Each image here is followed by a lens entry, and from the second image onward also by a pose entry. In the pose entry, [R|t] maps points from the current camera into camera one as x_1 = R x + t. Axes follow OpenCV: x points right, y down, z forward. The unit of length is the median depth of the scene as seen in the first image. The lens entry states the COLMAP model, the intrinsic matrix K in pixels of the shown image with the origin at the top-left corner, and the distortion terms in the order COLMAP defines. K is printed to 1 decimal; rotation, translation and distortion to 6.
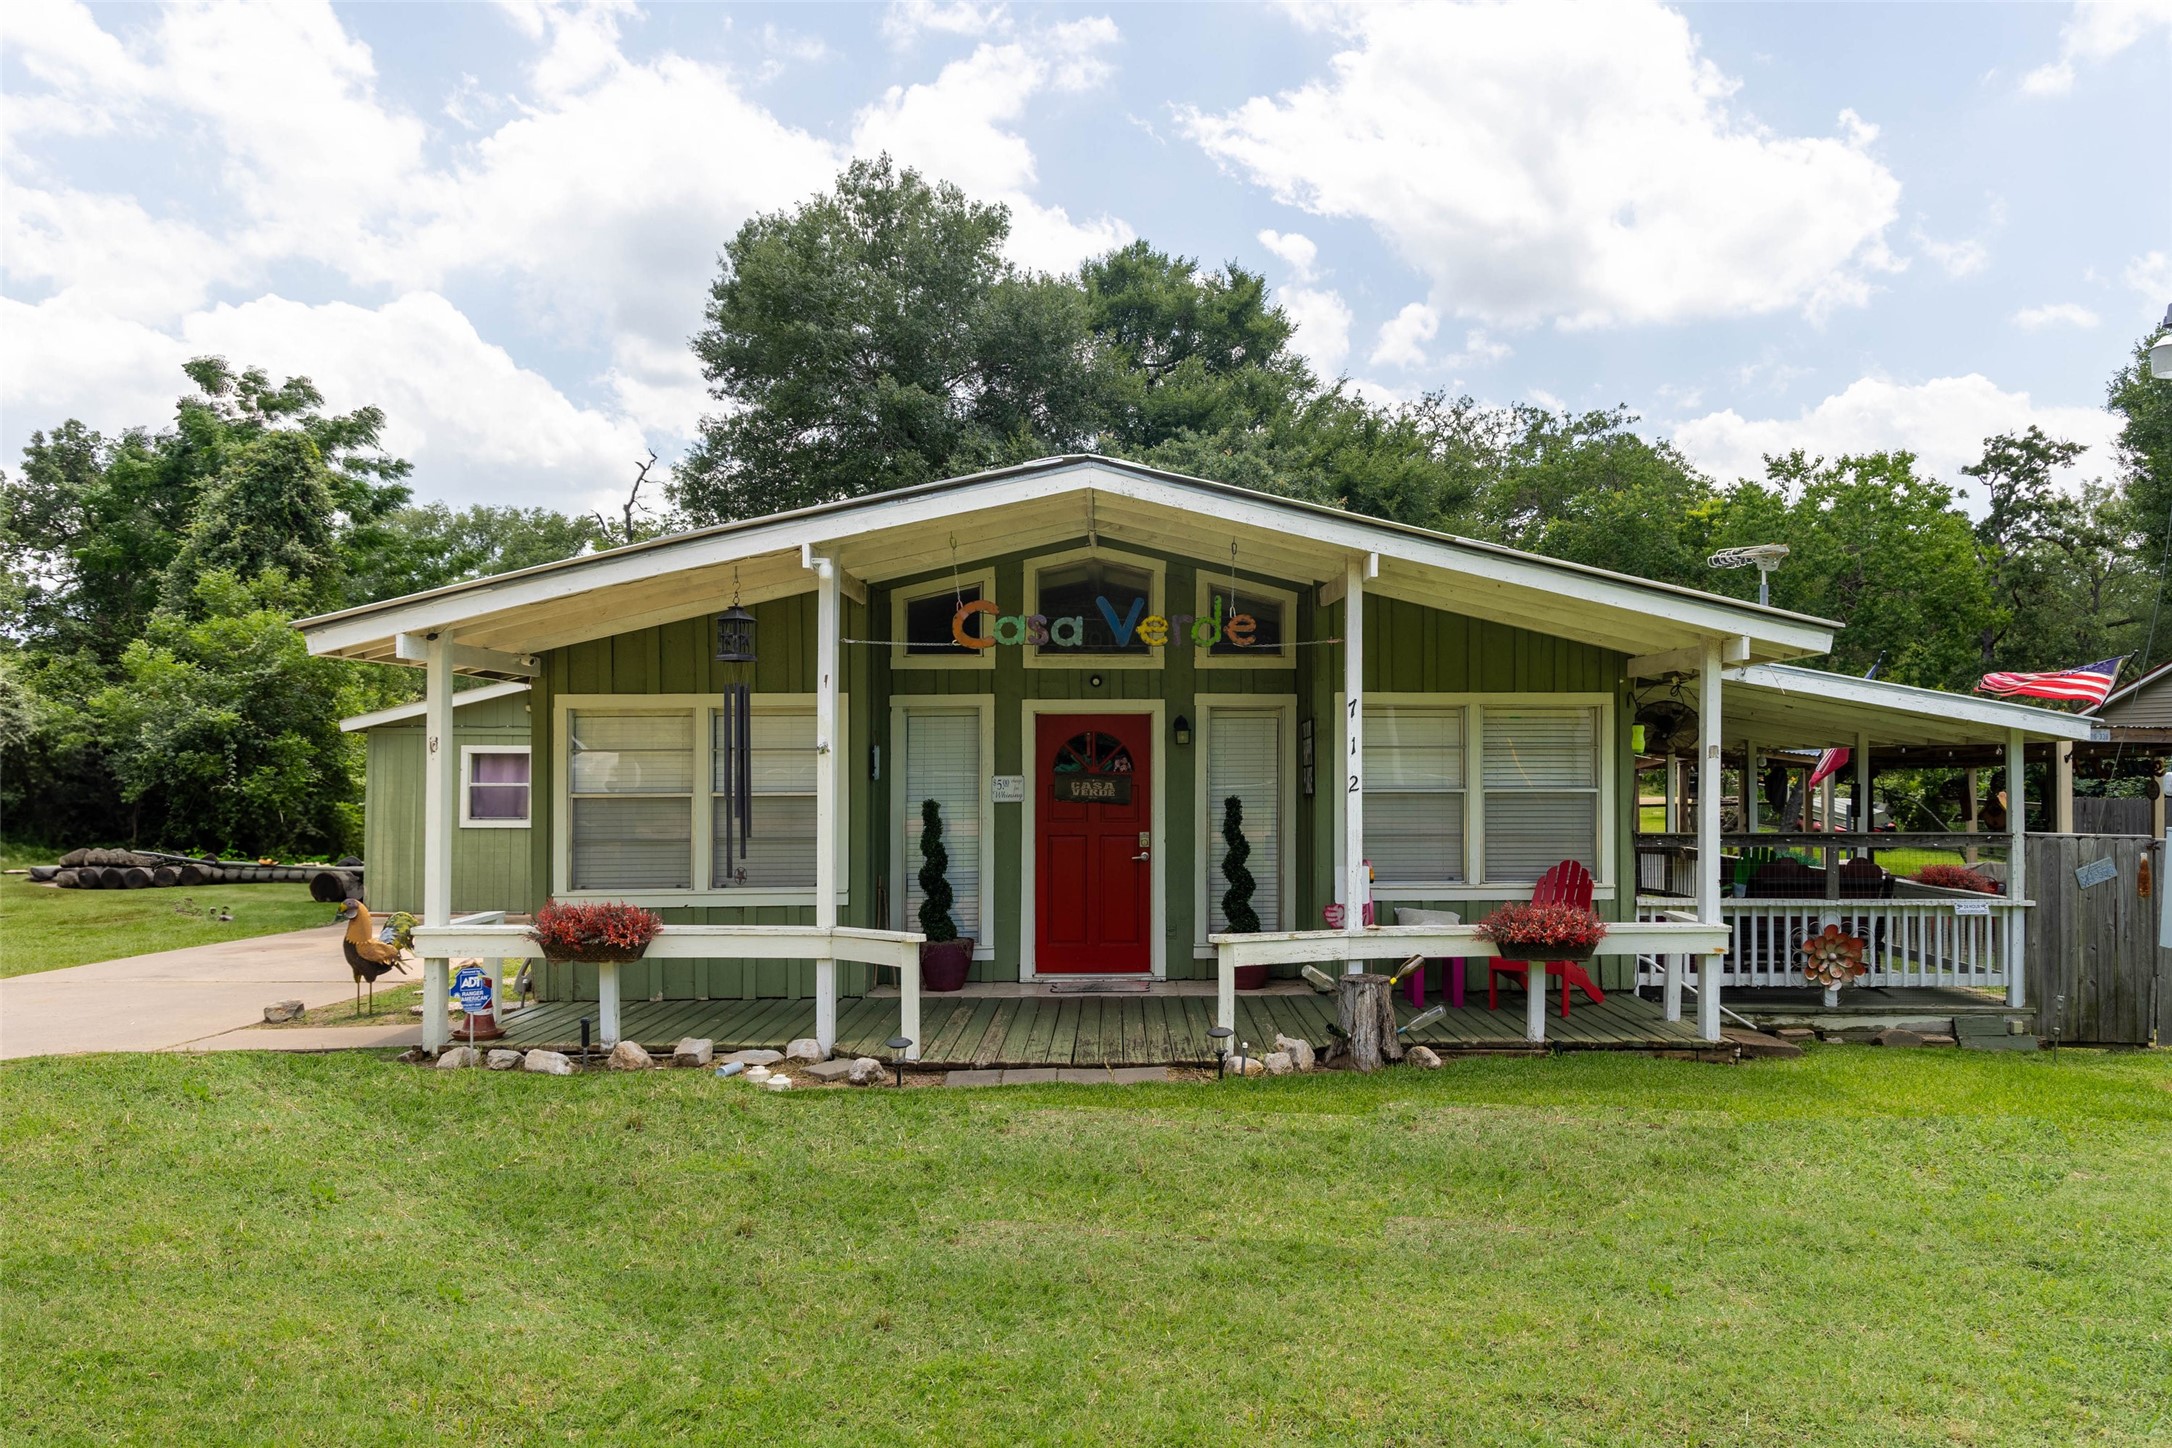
lens RADIAL K [[1509.1, 0, 1086.0], [0, 1509.1, 724.0], [0, 0, 1]] dist [0.004468, 0.000174]
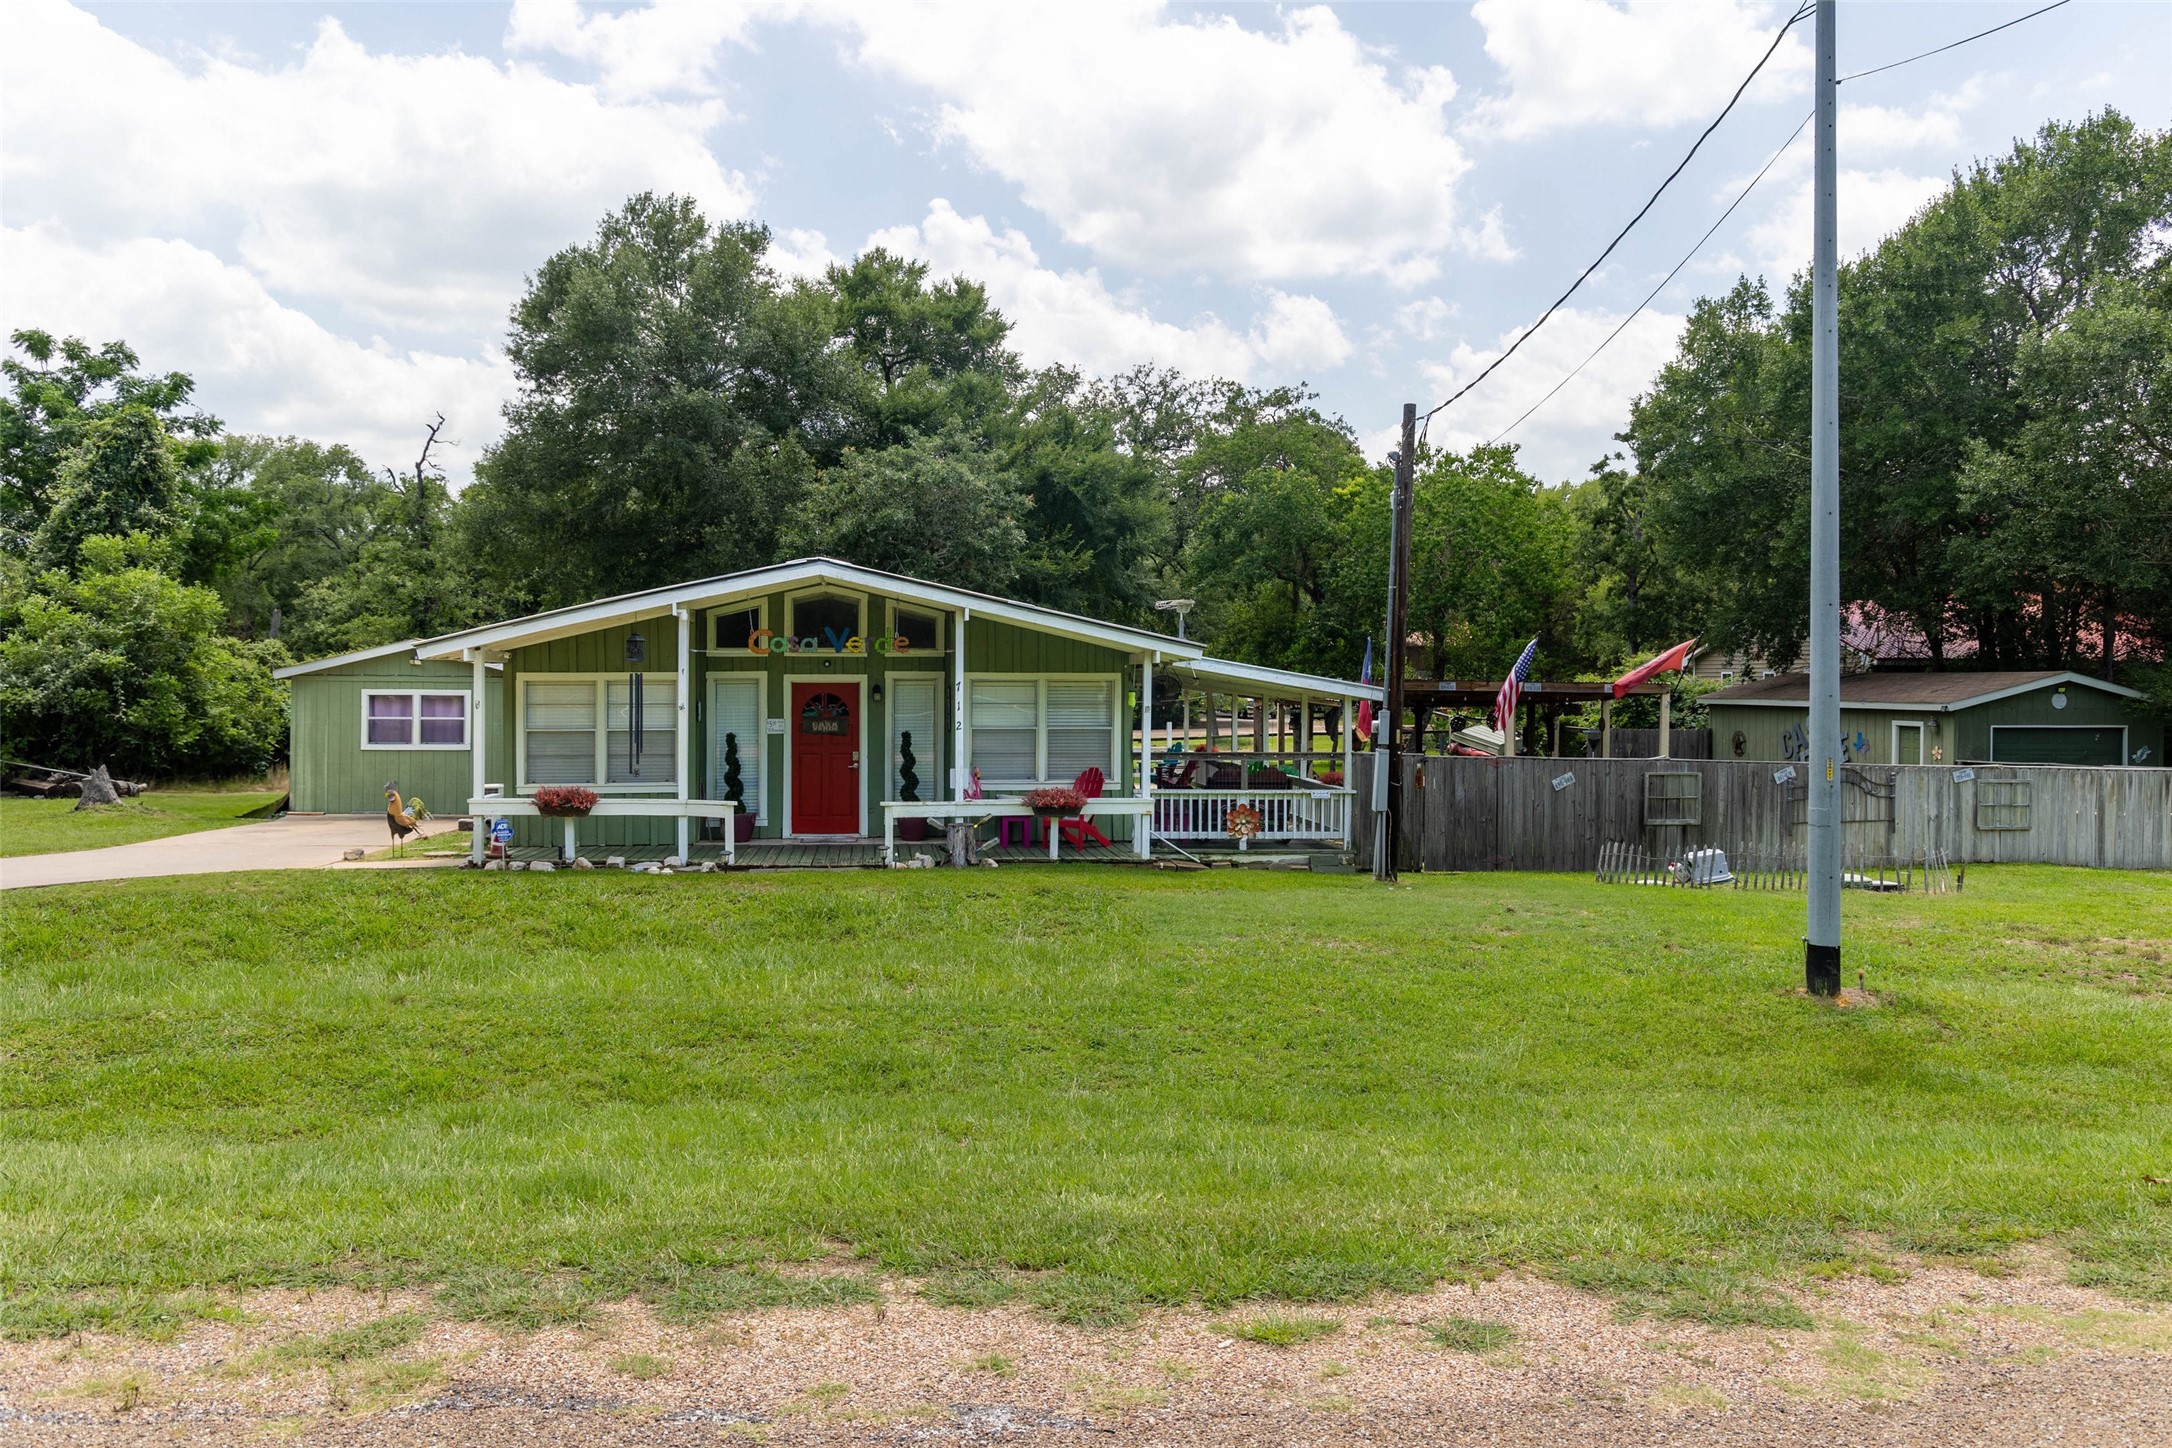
lens RADIAL K [[1632.9, 0, 951.2], [0, 1632.9, 725.6], [0, 0, 1]] dist [-0.006952, -0.002108]
pose [[0.997688, 0.001896, 0.067929, 0.021424], [-0.005339, 0.998708, 0.050544, -0.052758], [-0.067746, -0.050790, 0.996409, -0.863693]]
